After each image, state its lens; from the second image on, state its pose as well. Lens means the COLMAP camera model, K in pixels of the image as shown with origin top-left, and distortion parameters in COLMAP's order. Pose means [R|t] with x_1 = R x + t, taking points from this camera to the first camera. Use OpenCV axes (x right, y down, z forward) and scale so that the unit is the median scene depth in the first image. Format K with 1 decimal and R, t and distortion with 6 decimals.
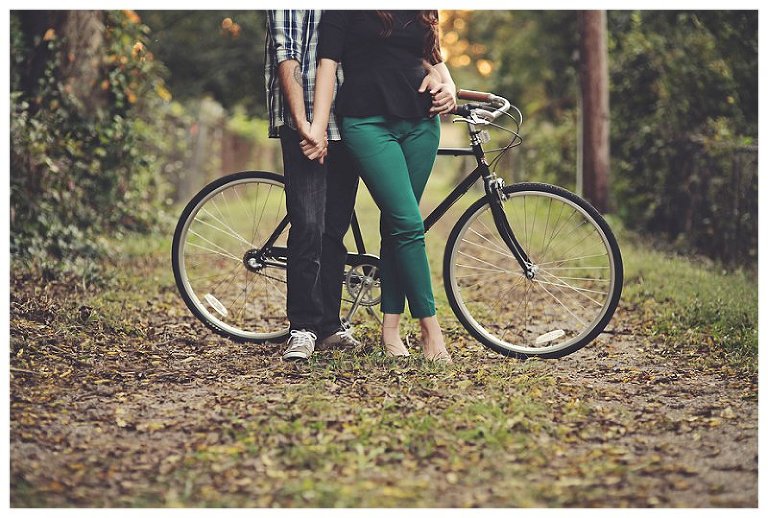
lens RADIAL K [[1821.8, 0, 384.0], [0, 1821.8, 259.0], [0, 0, 1]] dist [-0.056961, -0.414476]
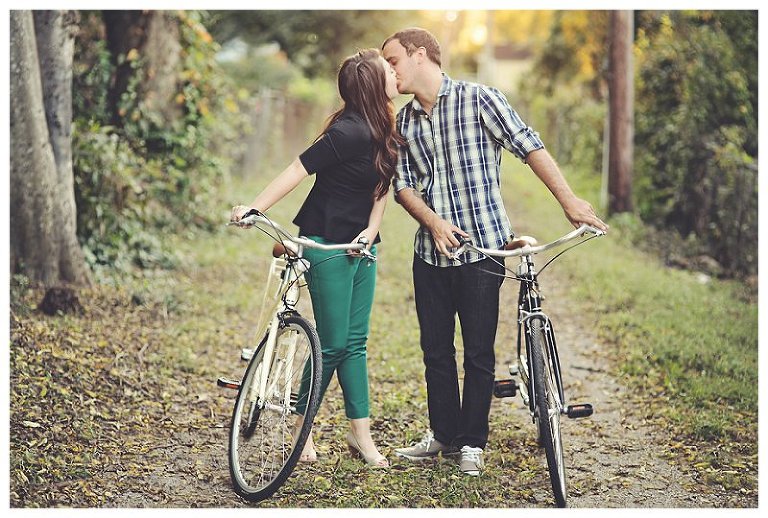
lens RADIAL K [[1821.8, 0, 384.0], [0, 1821.8, 259.0], [0, 0, 1]] dist [-0.056961, -0.414476]
pose [[0.999127, 0.025489, -0.033095, 0.013917], [-0.024013, 0.998732, 0.044254, -0.049183], [0.034181, -0.043420, 0.998472, -0.136294]]
